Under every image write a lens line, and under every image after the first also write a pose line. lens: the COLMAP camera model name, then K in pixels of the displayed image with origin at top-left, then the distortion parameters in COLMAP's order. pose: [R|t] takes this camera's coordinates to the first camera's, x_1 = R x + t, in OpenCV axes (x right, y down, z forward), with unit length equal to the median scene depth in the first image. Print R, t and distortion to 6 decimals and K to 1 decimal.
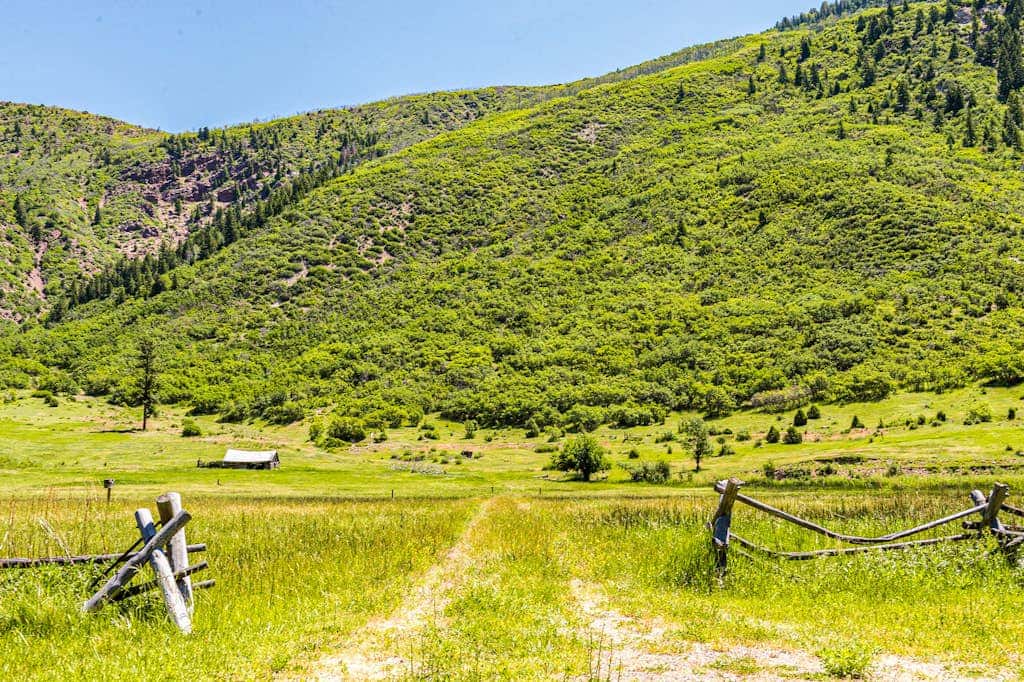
lens RADIAL K [[995.4, 0, 507.3], [0, 995.4, 344.4], [0, 0, 1]] dist [-0.034888, 0.000000]
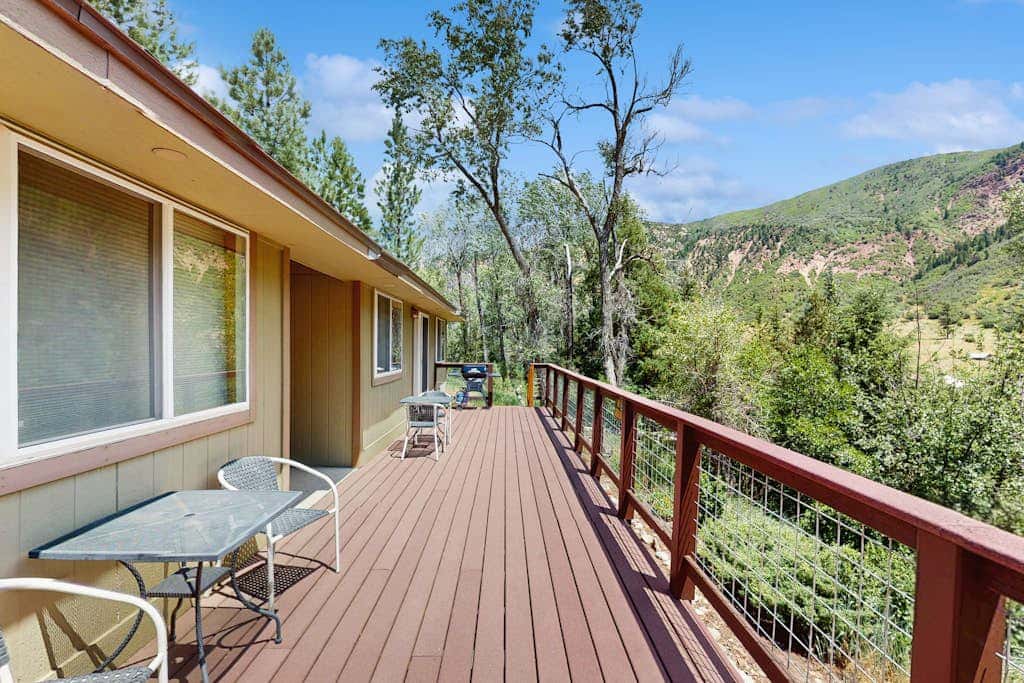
lens RADIAL K [[499.1, 0, 531.2], [0, 499.1, 356.7], [0, 0, 1]] dist [0.001600, -0.005966]
pose [[0.444146, 0.021954, -0.895685, 0.098101], [0.106577, 0.991307, 0.077146, -0.025038], [0.889593, -0.129724, 0.437946, -0.163438]]
